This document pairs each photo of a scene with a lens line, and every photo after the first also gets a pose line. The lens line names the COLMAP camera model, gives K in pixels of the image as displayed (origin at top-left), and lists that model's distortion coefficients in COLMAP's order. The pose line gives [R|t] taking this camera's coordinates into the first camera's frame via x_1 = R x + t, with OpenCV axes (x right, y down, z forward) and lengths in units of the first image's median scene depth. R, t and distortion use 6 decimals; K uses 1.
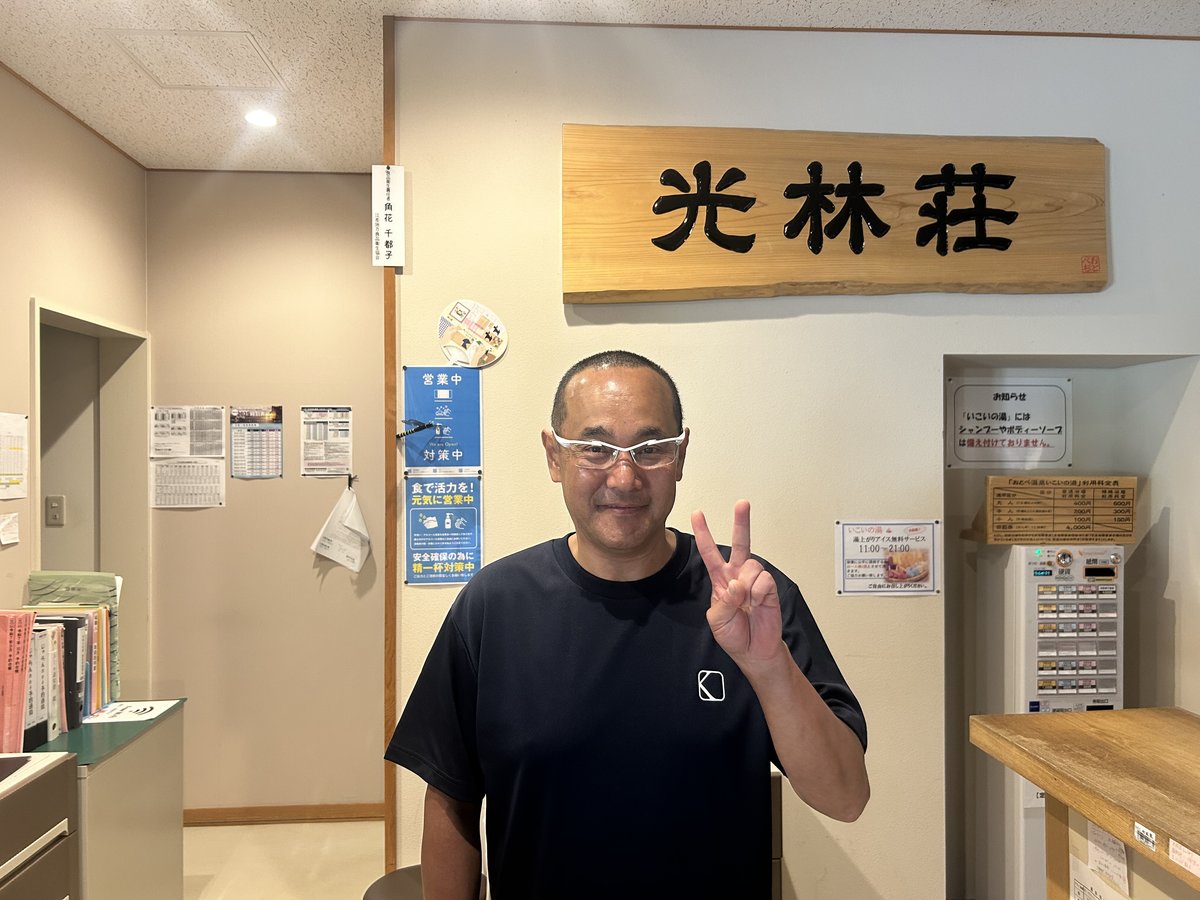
lens RADIAL K [[905.7, 0, 602.1], [0, 905.7, 458.7], [0, 0, 1]] dist [0.032938, -0.036421]
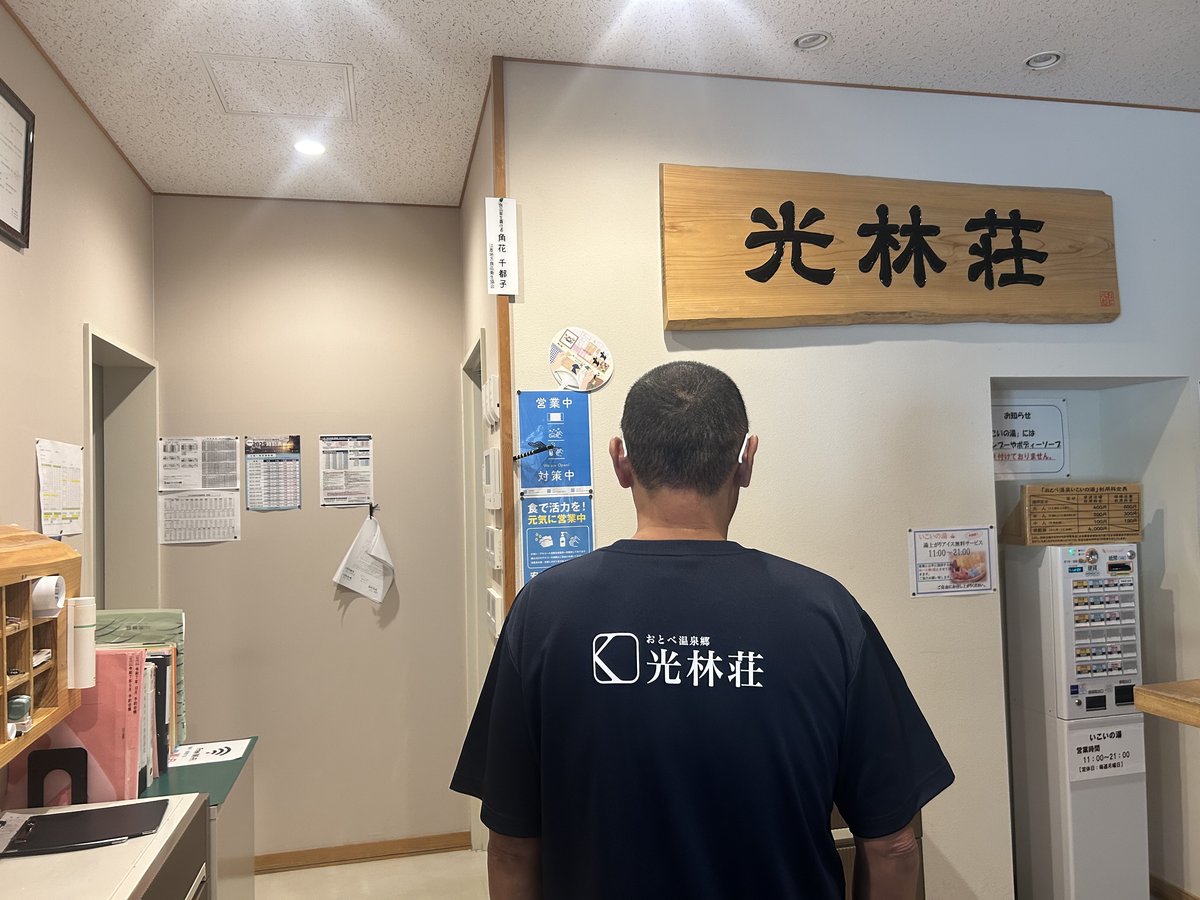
lens RADIAL K [[905.7, 0, 597.3], [0, 905.7, 451.3], [0, 0, 1]] dist [0.032938, -0.036421]
pose [[0.986986, -0.017683, 0.159828, -0.285271], [0.024642, 0.998828, -0.041662, 0.011788], [-0.158904, 0.045059, 0.986265, -0.025626]]
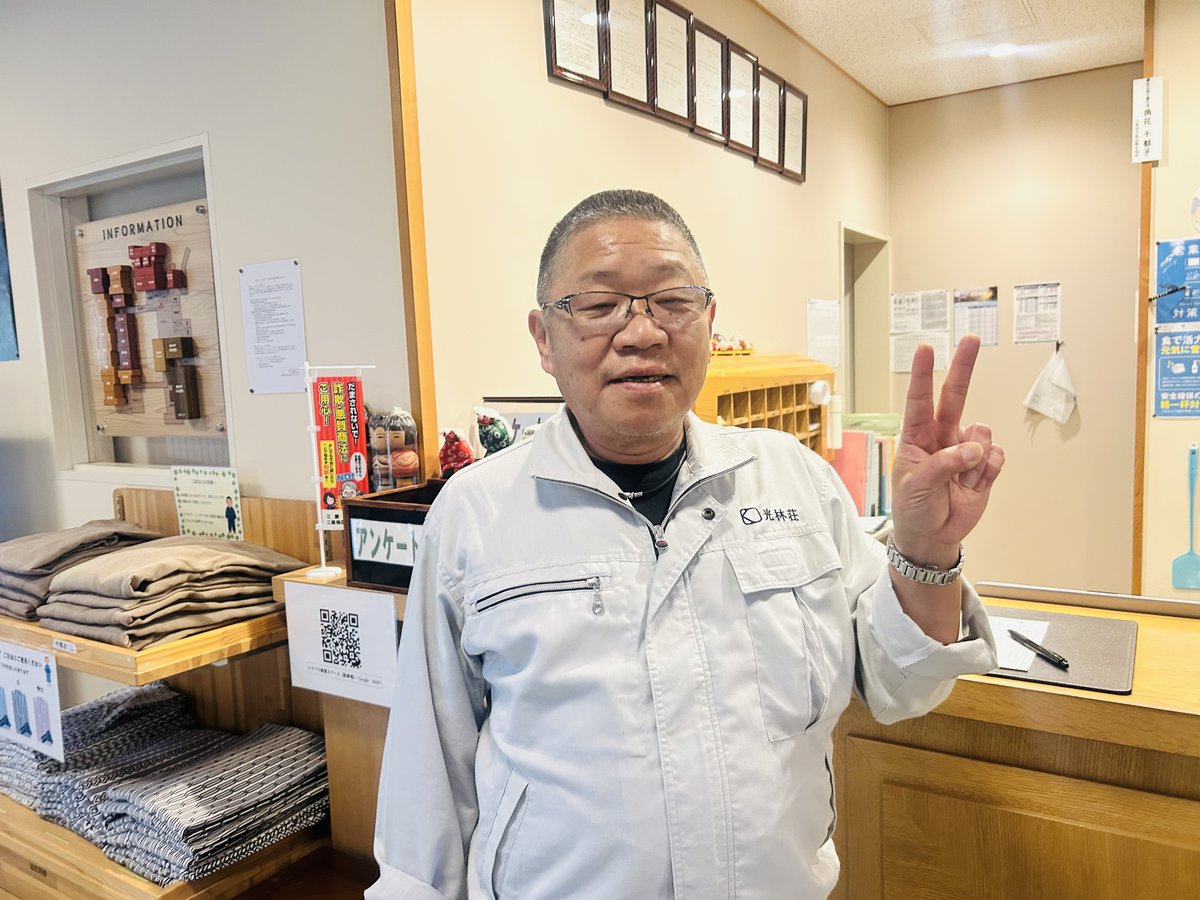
lens RADIAL K [[905.7, 0, 604.2], [0, 905.7, 452.8], [0, 0, 1]] dist [0.032938, -0.036421]
pose [[0.811885, 0.033721, -0.582843, -0.092348], [0.033905, 0.993922, 0.104733, 0.027203], [0.582832, -0.104793, 0.805807, -0.460022]]
